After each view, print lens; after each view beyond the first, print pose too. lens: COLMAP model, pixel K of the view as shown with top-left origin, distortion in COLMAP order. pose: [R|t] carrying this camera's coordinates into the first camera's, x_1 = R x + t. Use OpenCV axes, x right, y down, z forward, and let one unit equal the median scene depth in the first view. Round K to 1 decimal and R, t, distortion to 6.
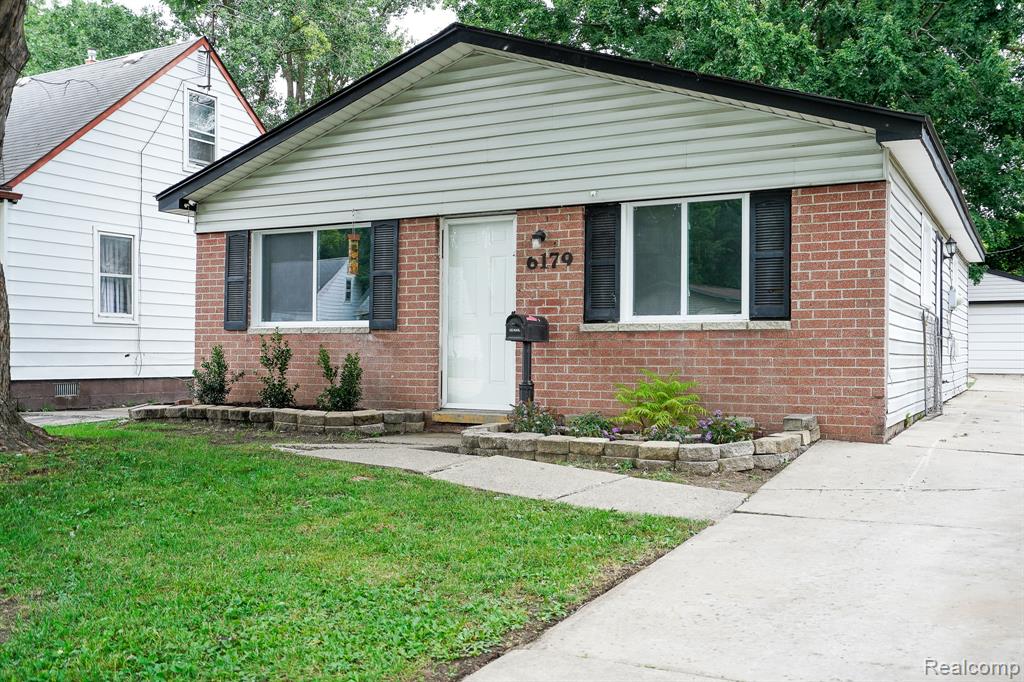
lens RADIAL K [[951.2, 0, 507.0], [0, 951.2, 340.2], [0, 0, 1]] dist [-0.012254, 0.000000]
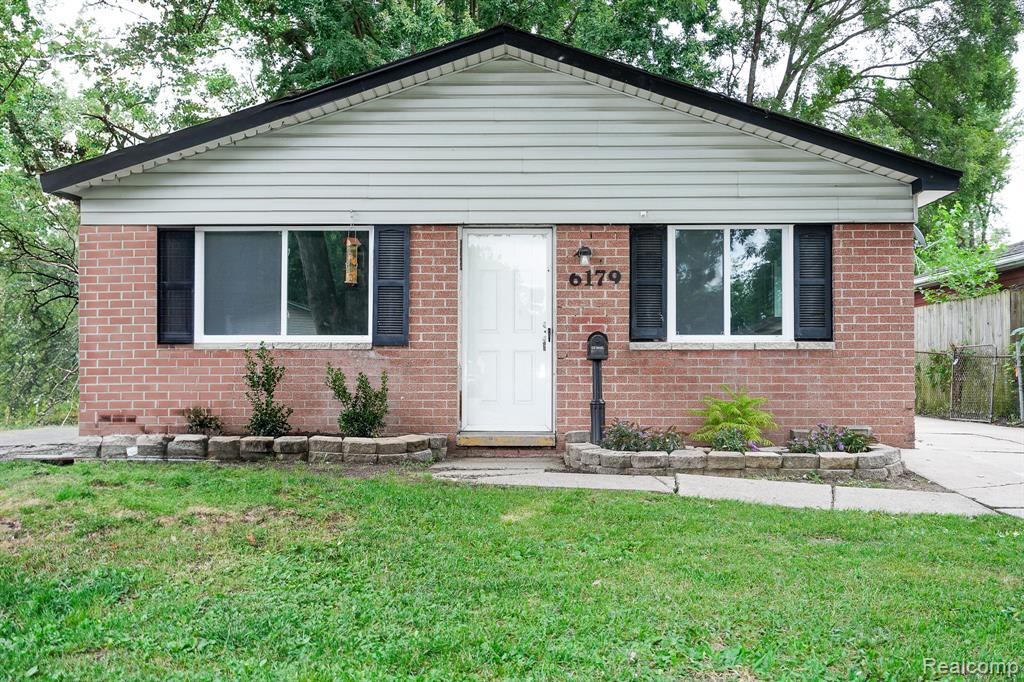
lens RADIAL K [[986.4, 0, 516.8], [0, 986.4, 344.5], [0, 0, 1]] dist [-0.015799, 0.000000]
pose [[0.890438, 0.011317, 0.454964, -0.506672], [-0.004090, 0.999849, -0.016866, 0.003279], [-0.455086, 0.013157, 0.890350, 0.127038]]
